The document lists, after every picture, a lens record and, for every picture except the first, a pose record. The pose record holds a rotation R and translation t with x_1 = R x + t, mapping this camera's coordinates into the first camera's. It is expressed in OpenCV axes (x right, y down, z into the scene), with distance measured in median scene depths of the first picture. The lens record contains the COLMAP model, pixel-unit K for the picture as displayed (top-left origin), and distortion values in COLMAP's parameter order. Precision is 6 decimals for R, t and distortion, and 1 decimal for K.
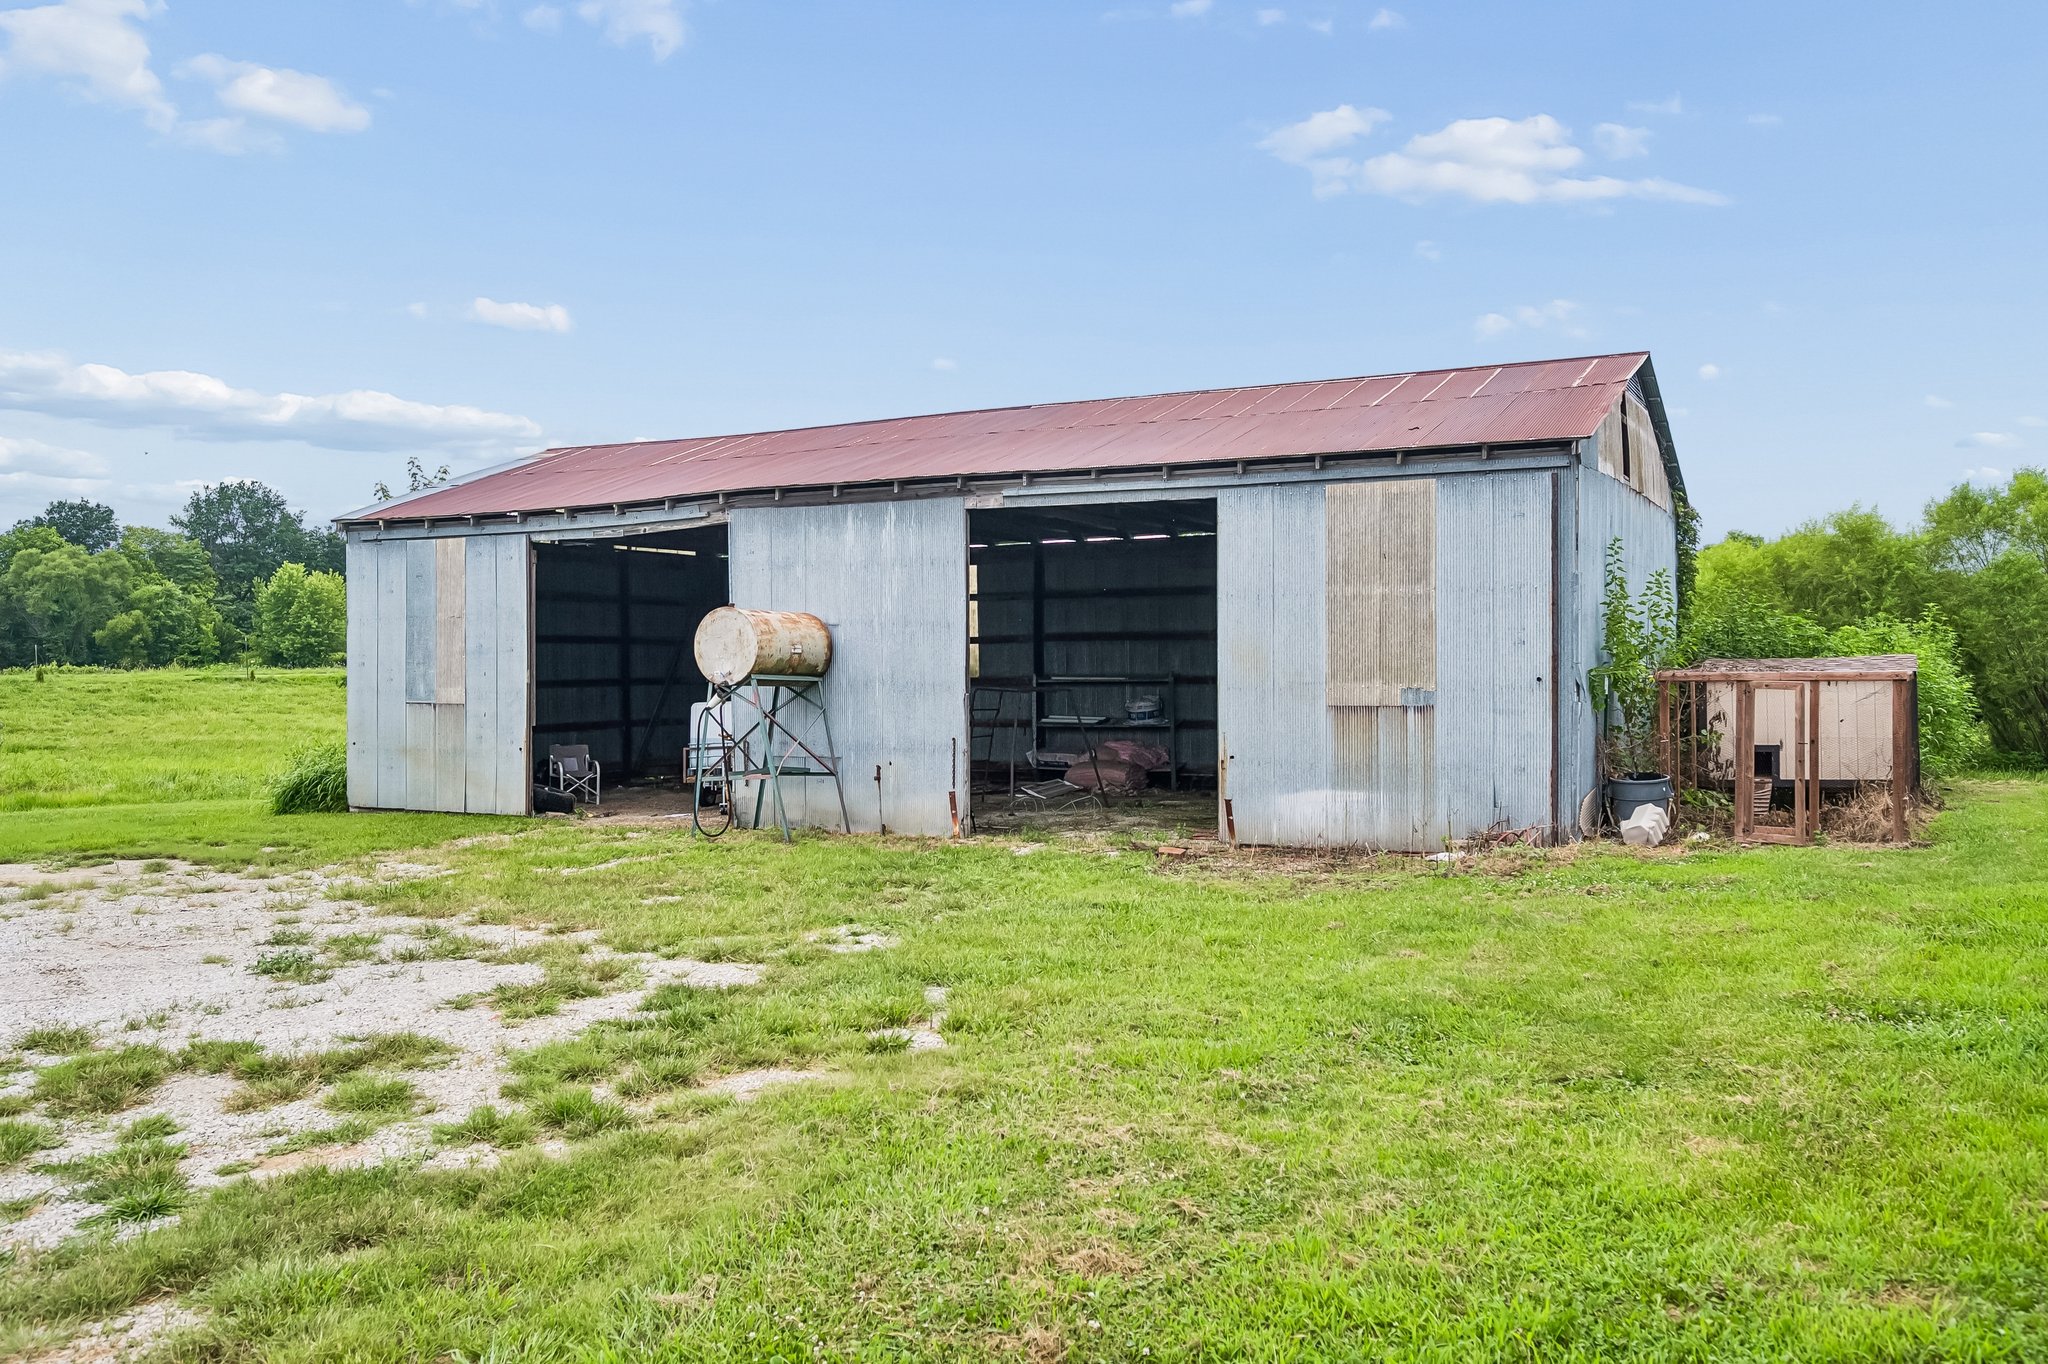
lens RADIAL K [[1662.4, 0, 1034.8], [0, 1662.4, 680.0], [0, 0, 1]] dist [-0.013251, -0.004523]
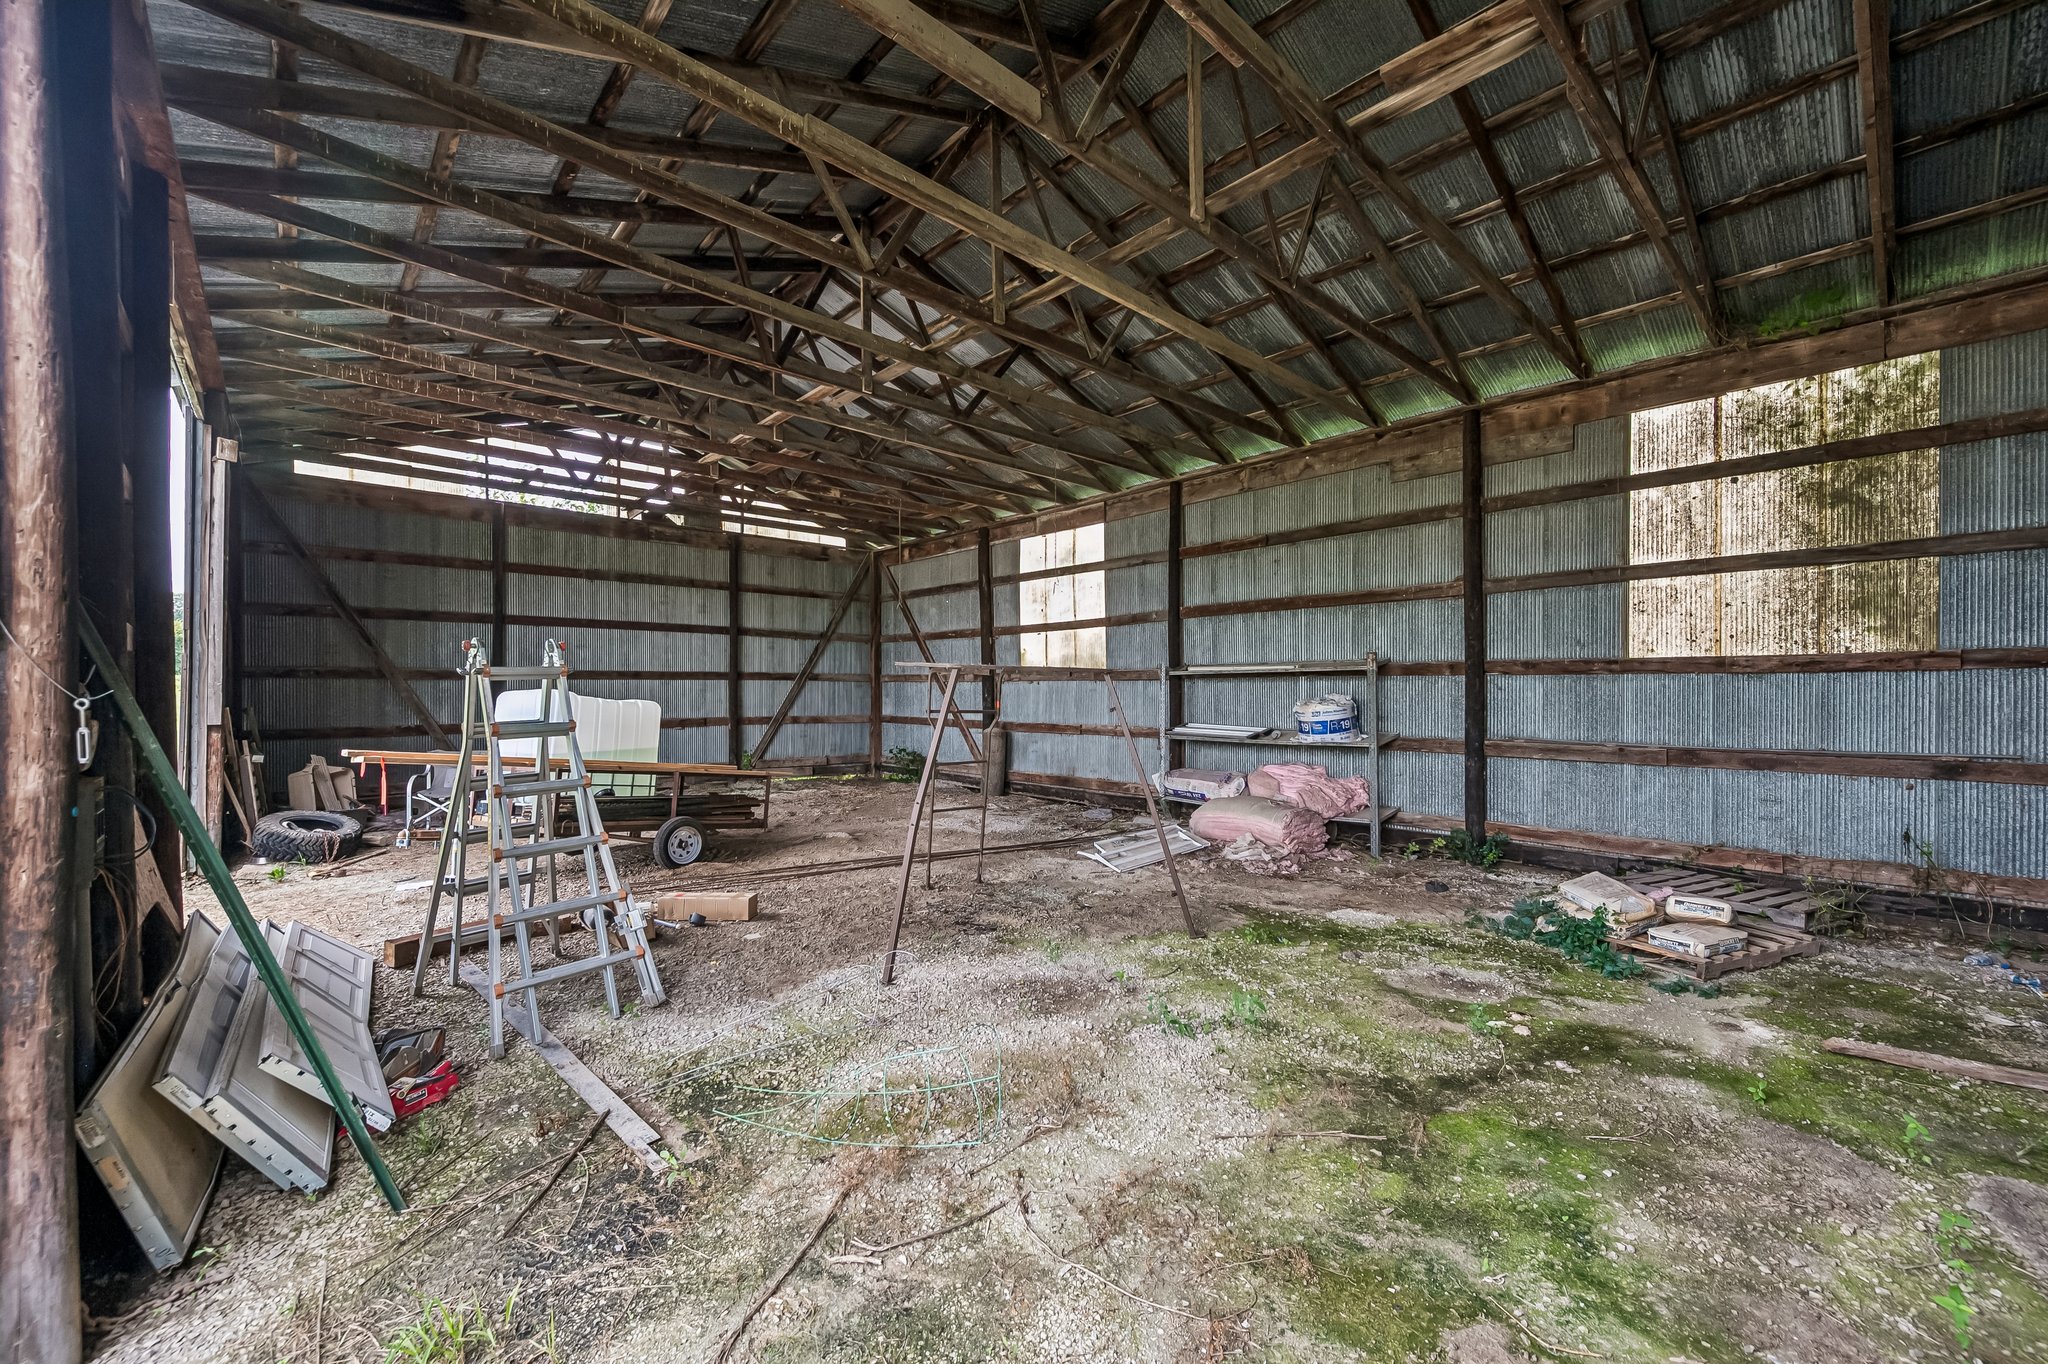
lens RADIAL K [[803.2, 0, 1020.5], [0, 803.2, 689.3], [0, 0, 1]] dist [-0.000334, 0.000015]
pose [[0.928387, 0.005980, -0.371566, 0.070368], [-0.009040, 0.999938, -0.006494, 0.010274], [0.371504, 0.009388, 0.928384, 0.671427]]
